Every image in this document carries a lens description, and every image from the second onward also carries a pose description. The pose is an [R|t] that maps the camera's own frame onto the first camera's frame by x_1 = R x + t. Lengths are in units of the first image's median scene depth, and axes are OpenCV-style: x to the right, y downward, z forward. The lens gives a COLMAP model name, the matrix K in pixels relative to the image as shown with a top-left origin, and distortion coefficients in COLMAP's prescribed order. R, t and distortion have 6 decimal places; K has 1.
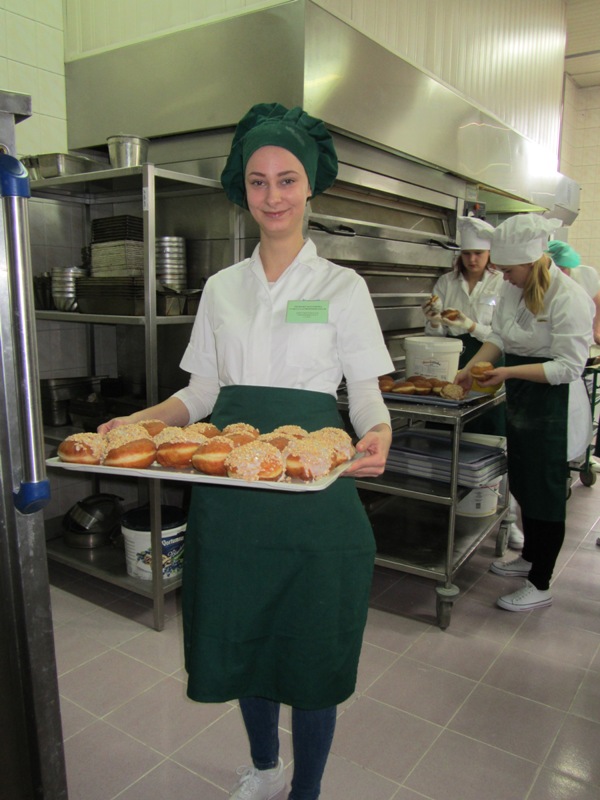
lens RADIAL K [[670.2, 0, 300.0], [0, 670.2, 400.0], [0, 0, 1]] dist [-0.016311, -0.005029]
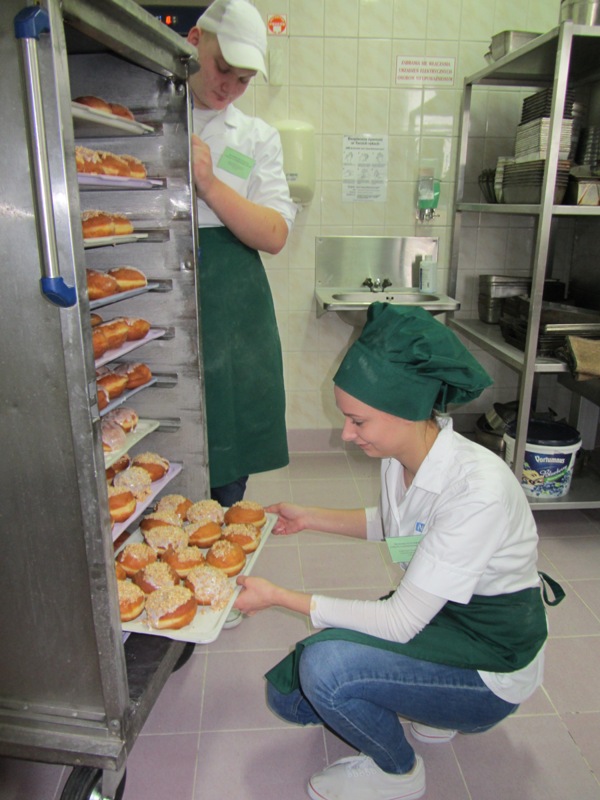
lens RADIAL K [[670.2, 0, 300.0], [0, 670.2, 400.0], [0, 0, 1]] dist [-0.016311, -0.005029]
pose [[0.635930, 0.216829, -0.740661, 0.254927], [-0.132399, 0.976143, 0.172089, 0.018516], [0.760305, -0.011374, 0.649467, 0.150161]]
